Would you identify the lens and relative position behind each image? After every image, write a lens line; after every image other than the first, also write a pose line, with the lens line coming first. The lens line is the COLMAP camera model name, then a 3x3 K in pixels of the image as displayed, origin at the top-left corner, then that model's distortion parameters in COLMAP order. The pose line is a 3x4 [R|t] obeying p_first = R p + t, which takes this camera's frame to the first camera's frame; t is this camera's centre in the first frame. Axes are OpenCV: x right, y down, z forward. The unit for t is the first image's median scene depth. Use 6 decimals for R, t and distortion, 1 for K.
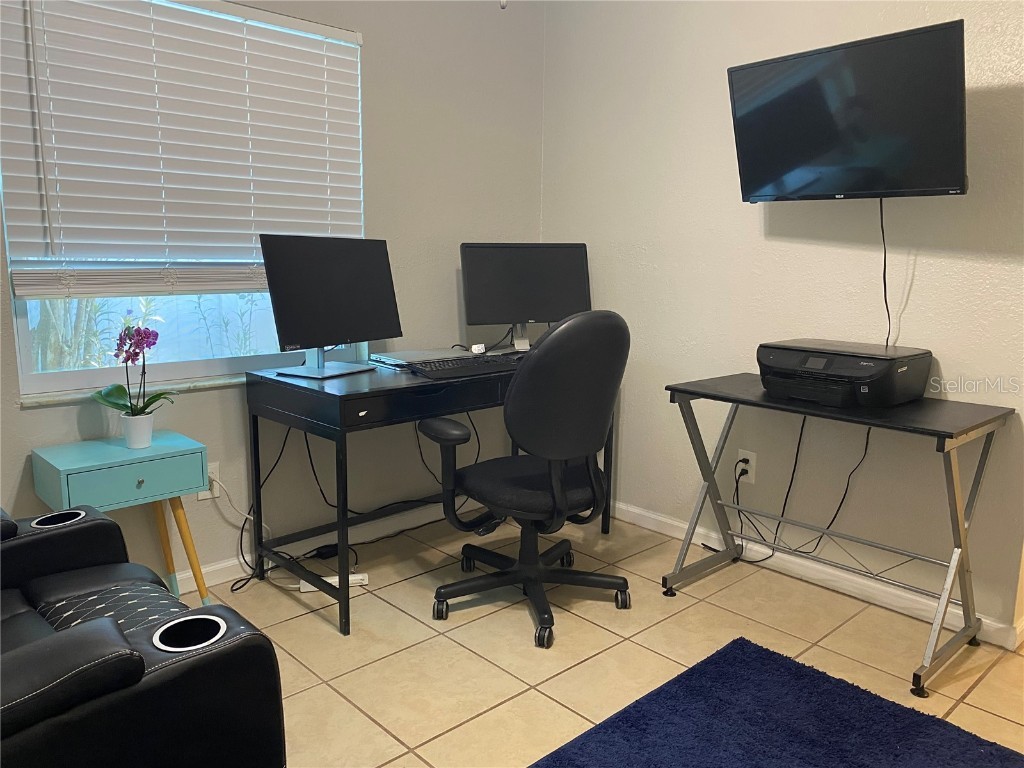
lens RADIAL K [[784.0, 0, 514.3], [0, 784.0, 384.1], [0, 0, 1]] dist [0.065038, -0.091847]
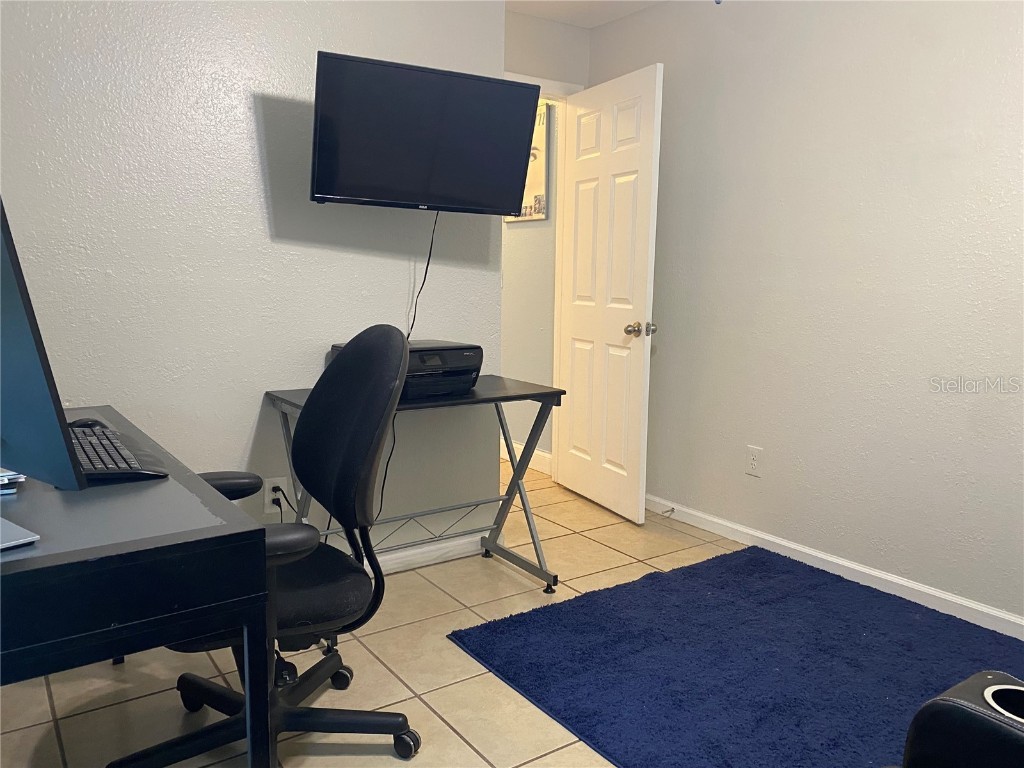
lens RADIAL K [[784.0, 0, 514.8], [0, 784.0, 382.7], [0, 0, 1]] dist [0.065038, -0.091847]
pose [[0.129453, -0.143143, 0.981199, -0.634792], [0.155507, 0.980212, 0.122483, -0.105089], [-0.979316, 0.136727, 0.149151, 0.698206]]
